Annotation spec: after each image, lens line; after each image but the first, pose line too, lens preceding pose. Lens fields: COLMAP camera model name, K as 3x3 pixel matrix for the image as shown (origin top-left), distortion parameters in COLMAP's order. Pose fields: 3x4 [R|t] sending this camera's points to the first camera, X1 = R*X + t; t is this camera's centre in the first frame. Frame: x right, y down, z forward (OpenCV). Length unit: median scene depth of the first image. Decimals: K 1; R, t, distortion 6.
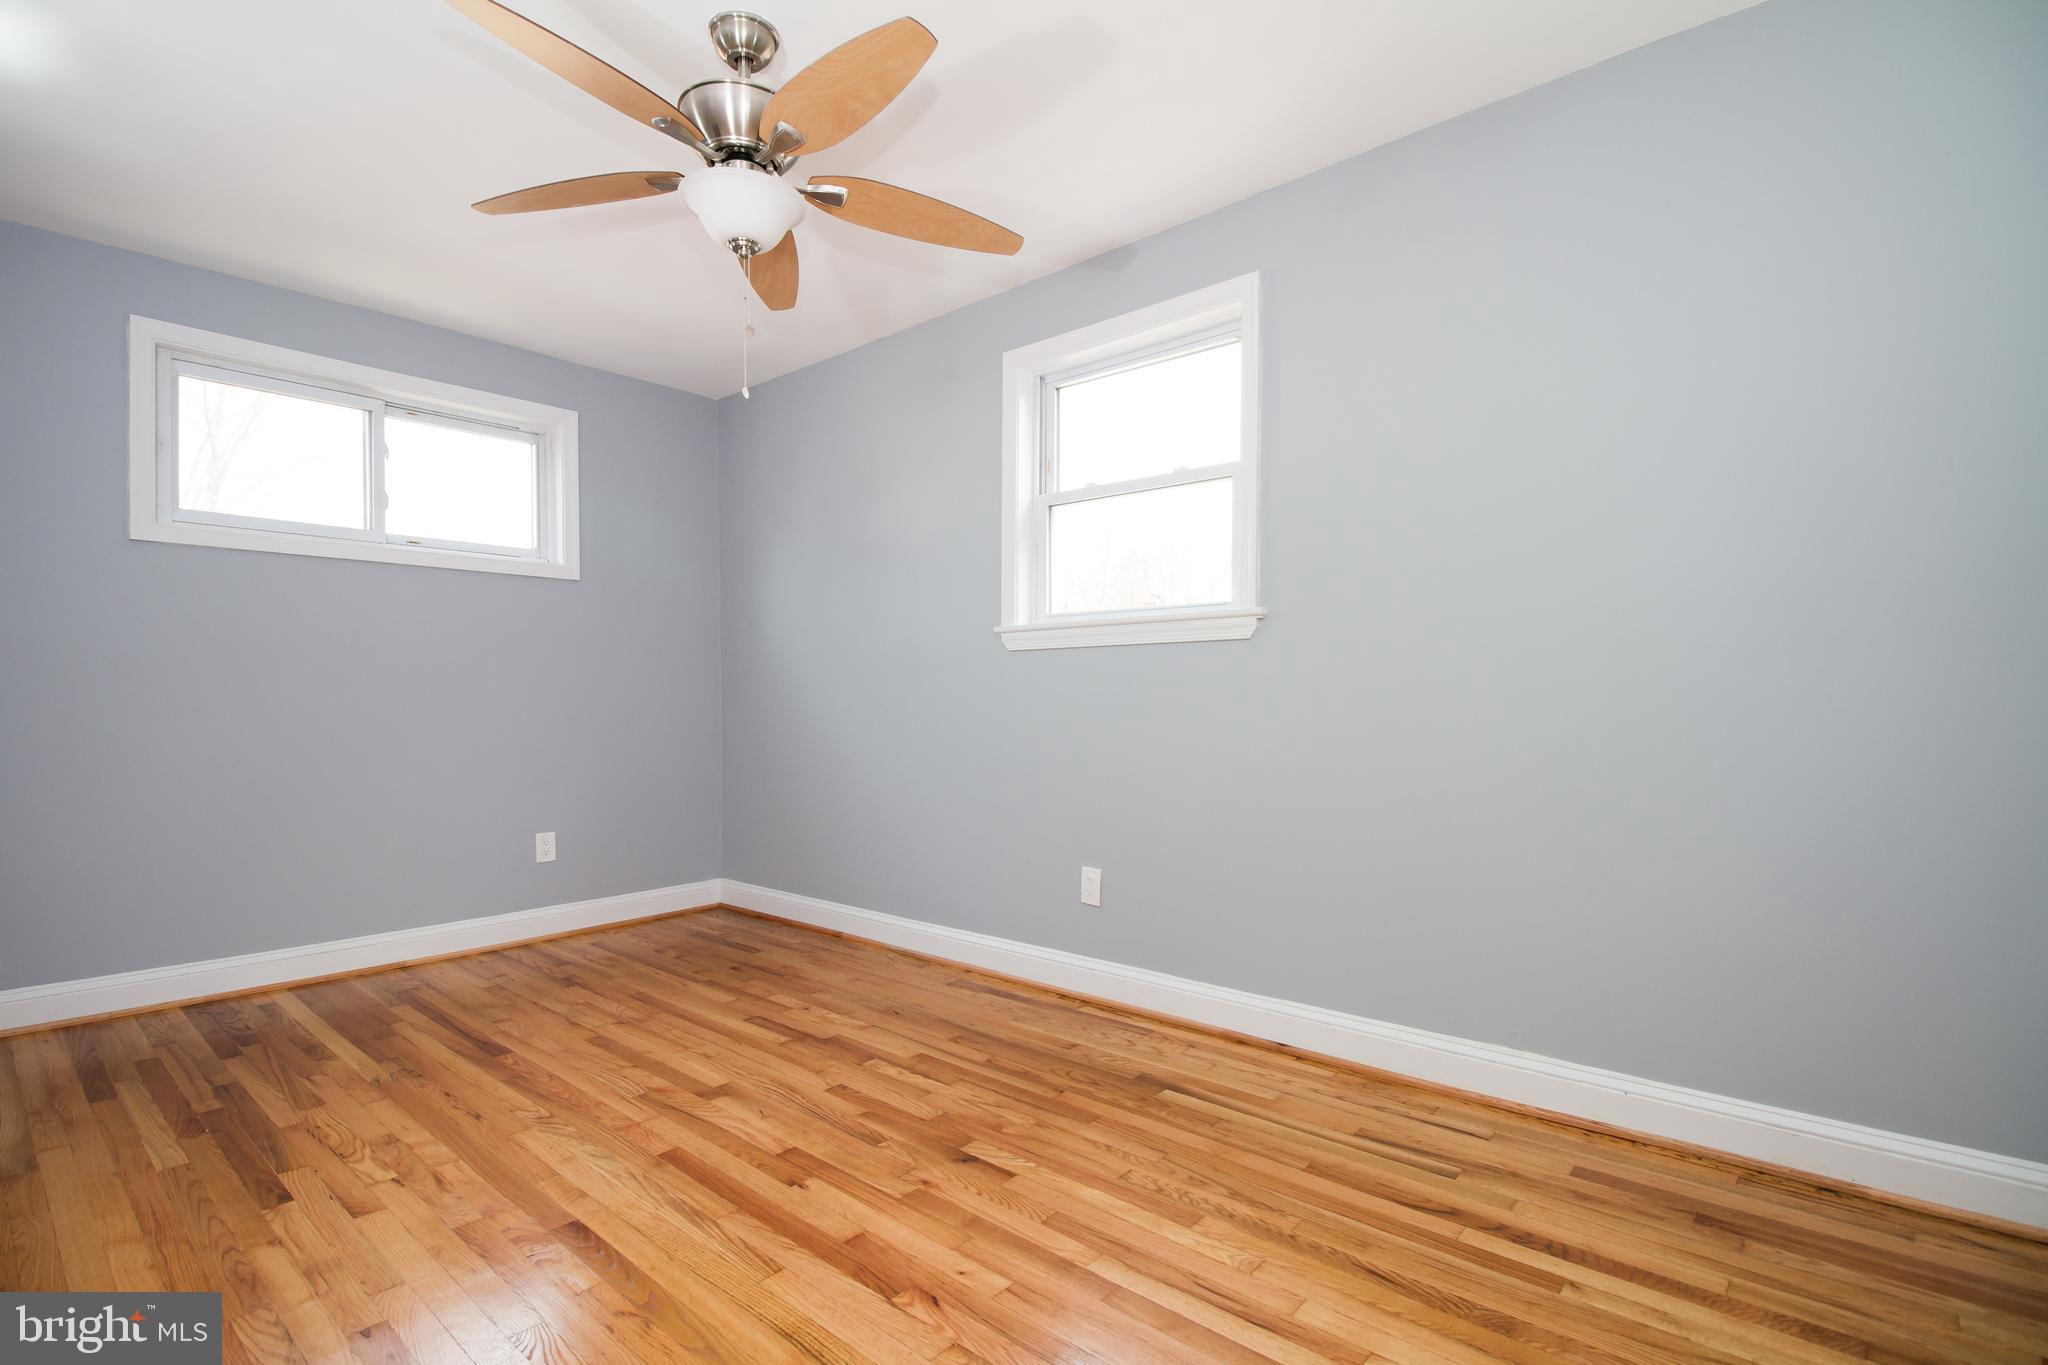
lens RADIAL K [[957.2, 0, 1024.0], [0, 957.2, 682.5], [0, 0, 1]] dist [-0.026247, -0.000996]
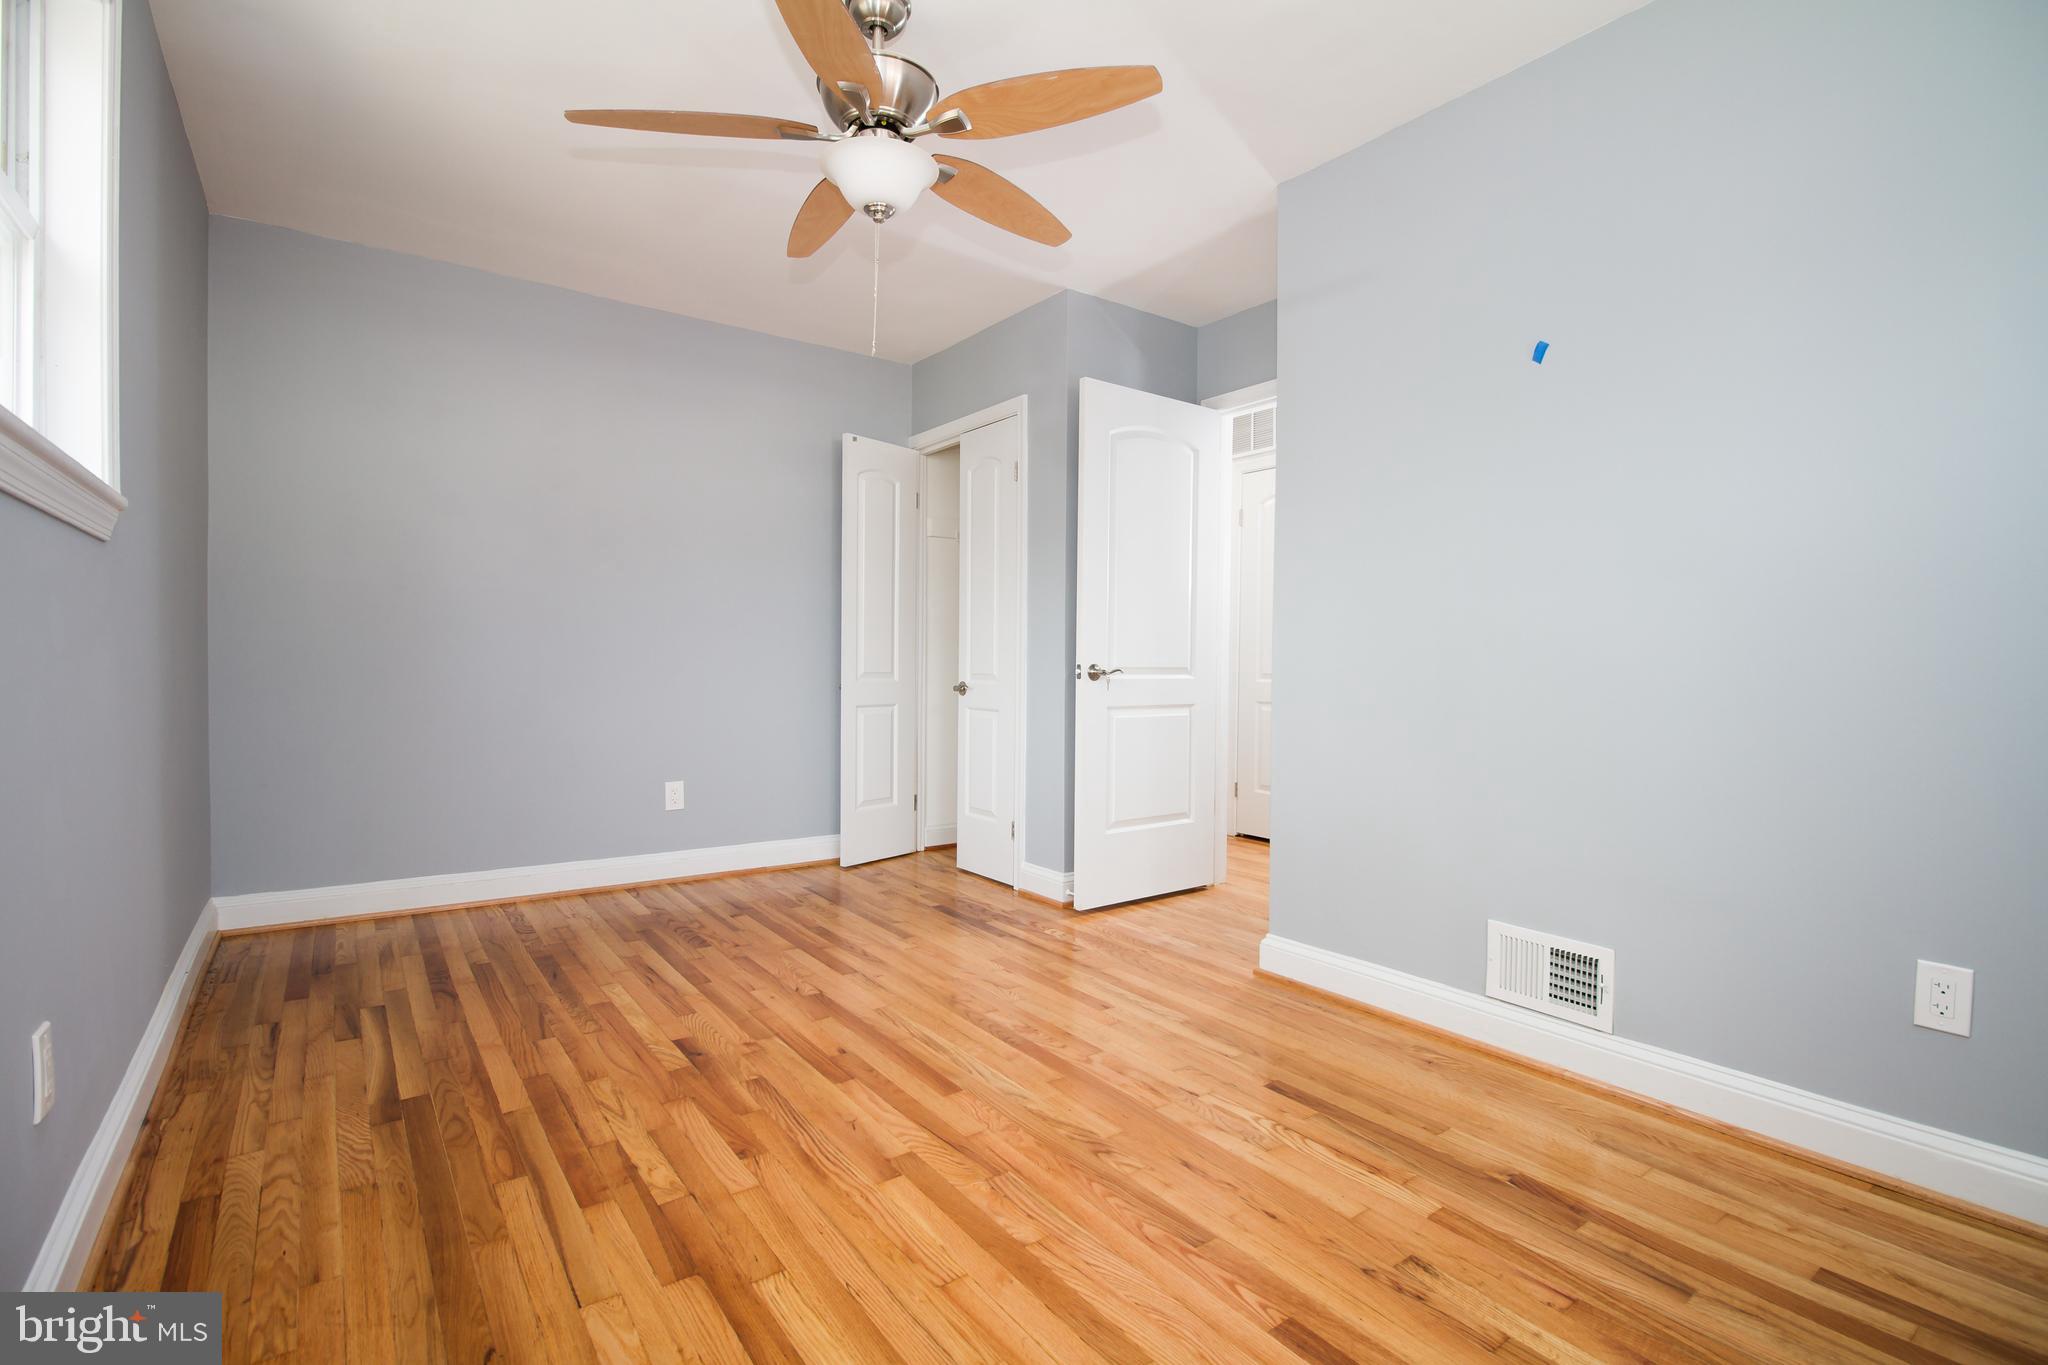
lens RADIAL K [[957.2, 0, 1024.0], [0, 957.2, 682.5], [0, 0, 1]] dist [-0.026247, -0.000996]
pose [[-0.974100, -0.015969, 0.225552, -0.643931], [-0.014644, 0.999864, 0.007548, 0.045236], [-0.225642, 0.004050, -0.974202, 1.891786]]
